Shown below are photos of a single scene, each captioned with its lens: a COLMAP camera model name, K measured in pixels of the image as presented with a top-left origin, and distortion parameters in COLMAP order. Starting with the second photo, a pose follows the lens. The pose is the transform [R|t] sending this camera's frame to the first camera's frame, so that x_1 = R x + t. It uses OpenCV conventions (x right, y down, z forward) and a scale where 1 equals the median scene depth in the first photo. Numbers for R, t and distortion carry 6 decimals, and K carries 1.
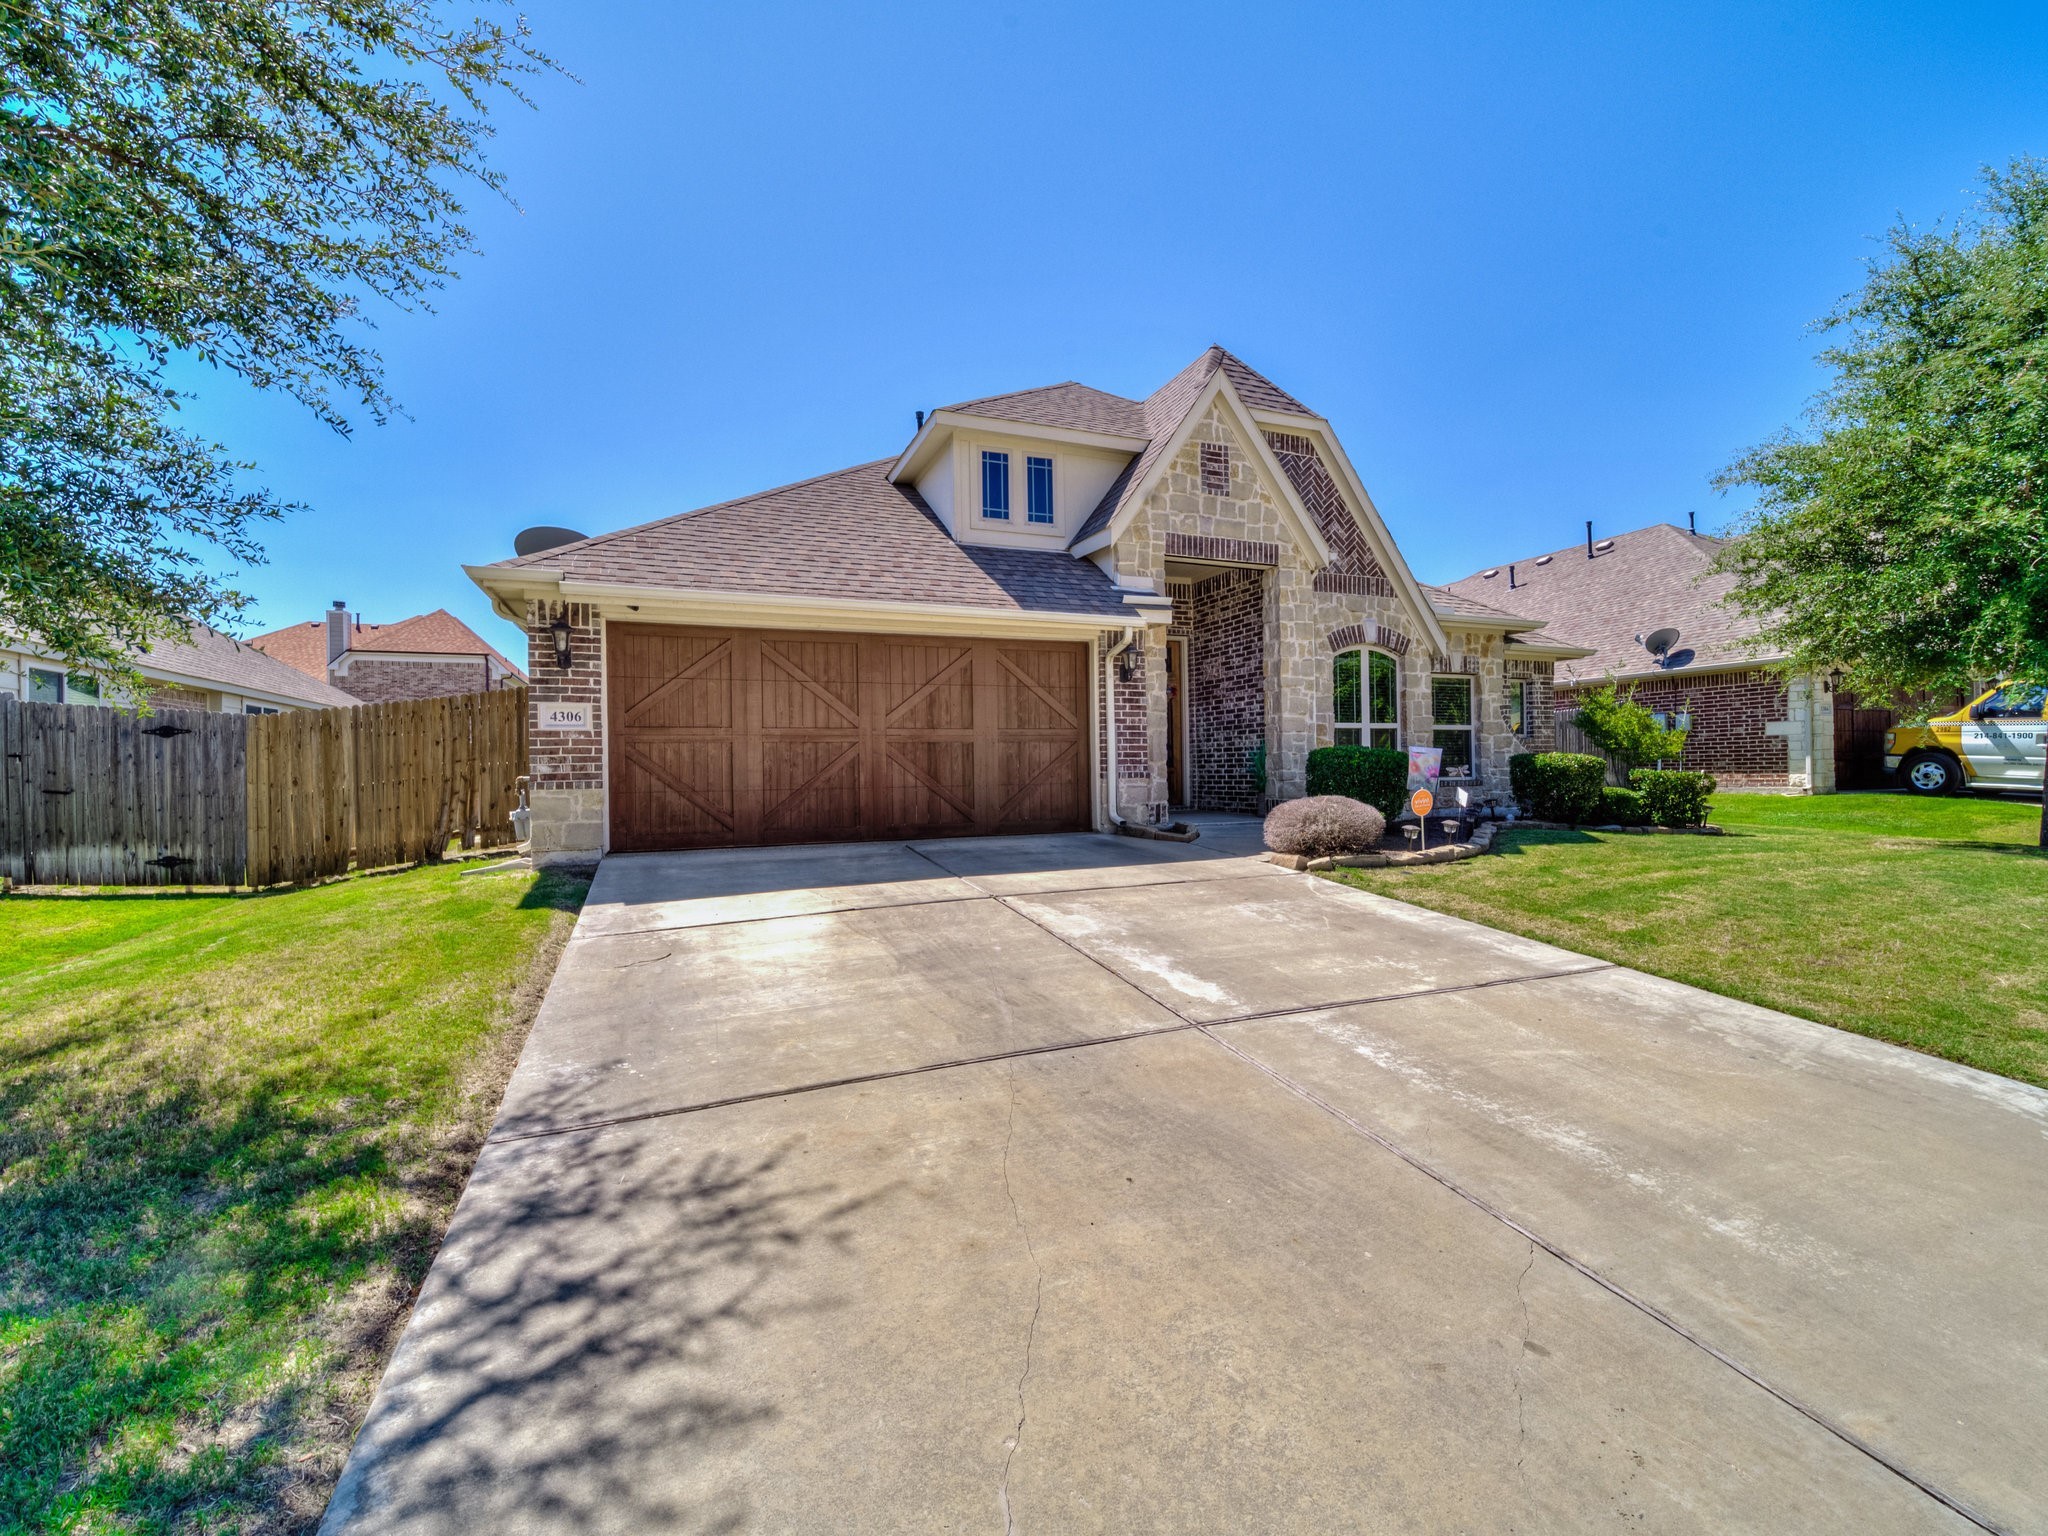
lens RADIAL K [[865.9, 0, 1012.9], [0, 865.9, 769.5], [0, 0, 1]] dist [-0.000526, -0.000265]
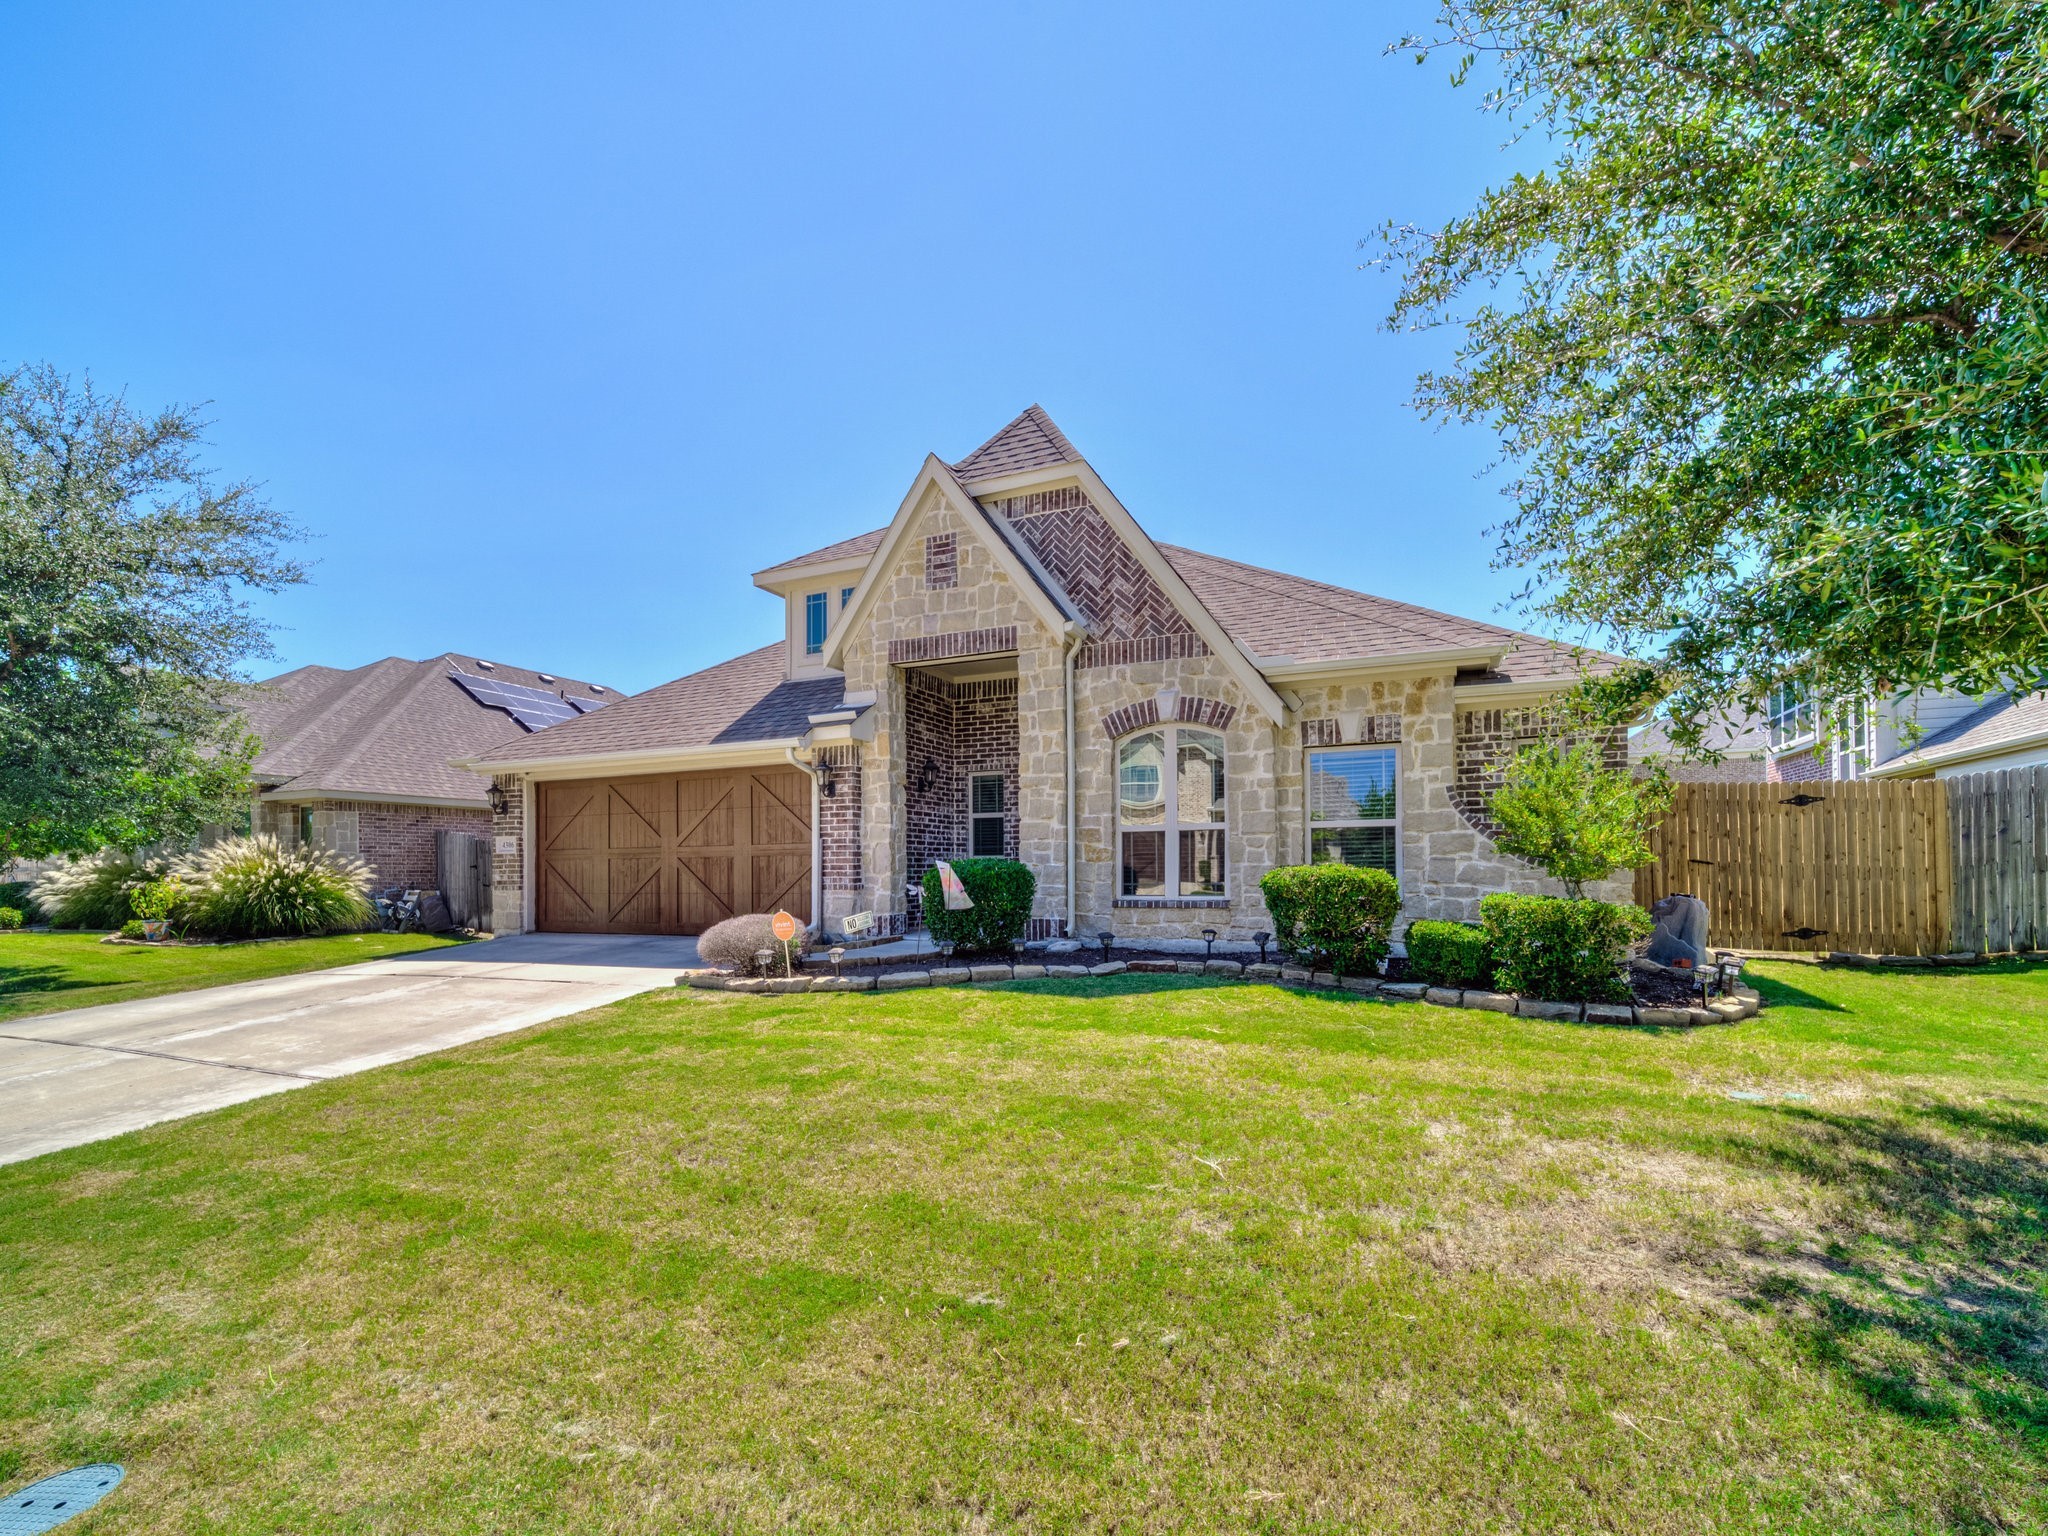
lens RADIAL K [[888.4, 0, 1029.2], [0, 888.4, 864.9], [0, 0, 1]] dist [0.001160, -0.000070]
pose [[0.706610, 0.002109, -0.707600, 0.984763], [0.000059, 0.999995, 0.003039, -0.021865], [0.707603, -0.002189, 0.706606, 0.388815]]
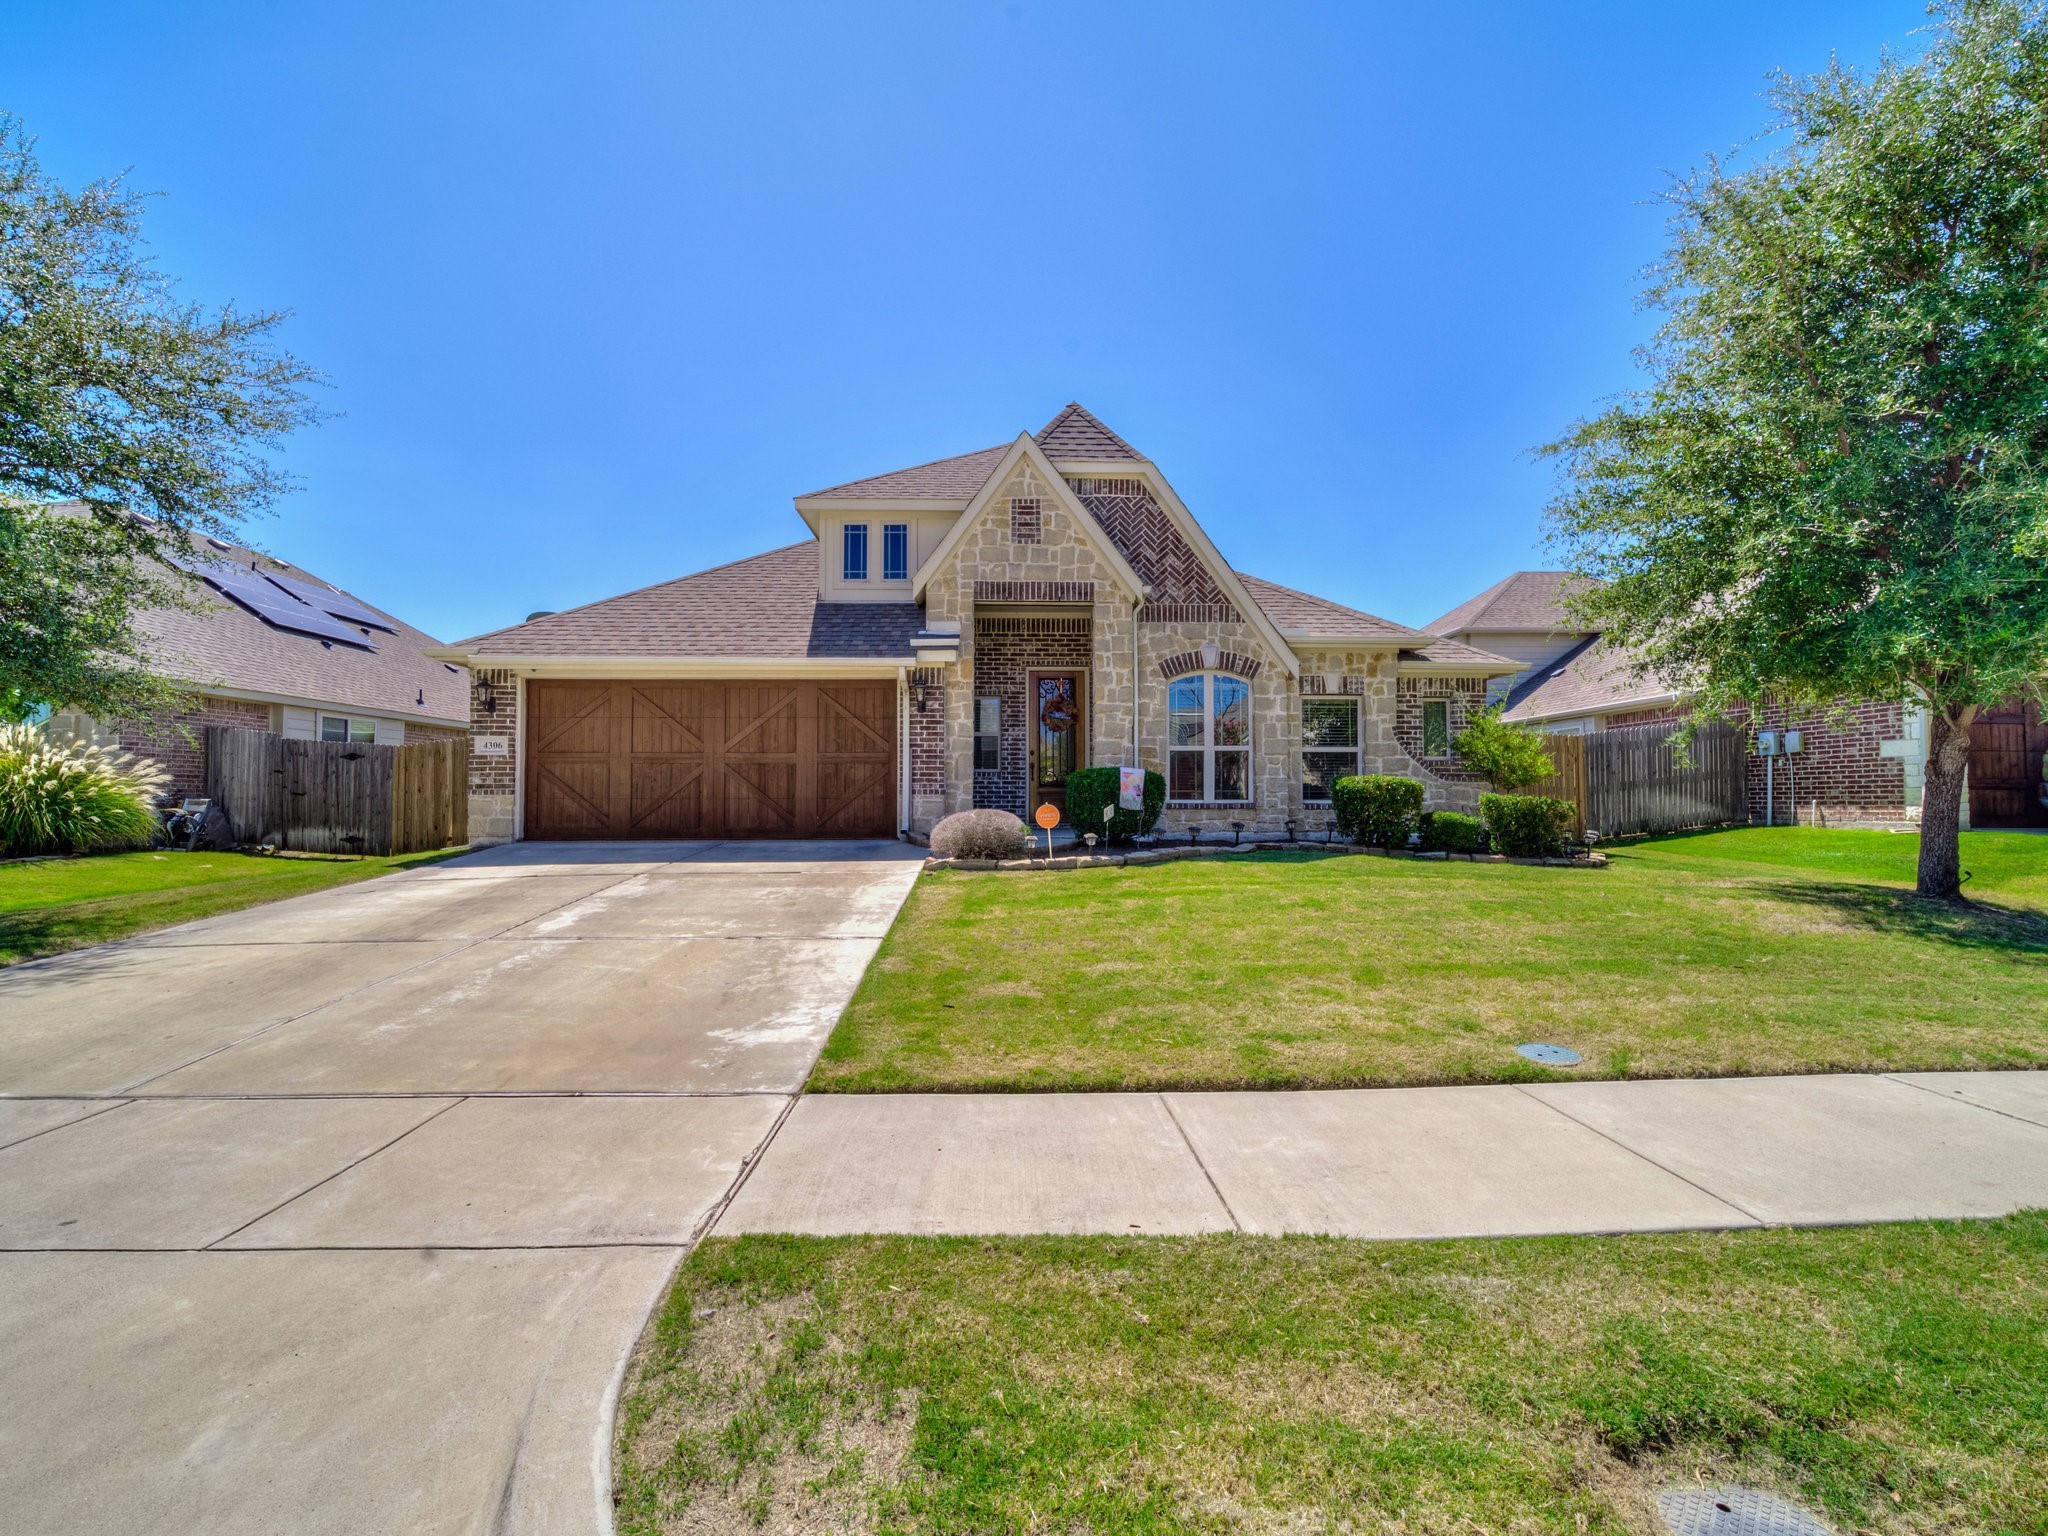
lens RADIAL K [[875.2, 0, 1016.2], [0, 875.2, 774.8], [0, 0, 1]] dist [-0.001114, 0.000109]
pose [[0.937740, 0.004738, -0.347307, 0.619513], [-0.012905, 0.999692, -0.021205, 0.006529], [0.347099, 0.024367, 0.937512, -0.060905]]
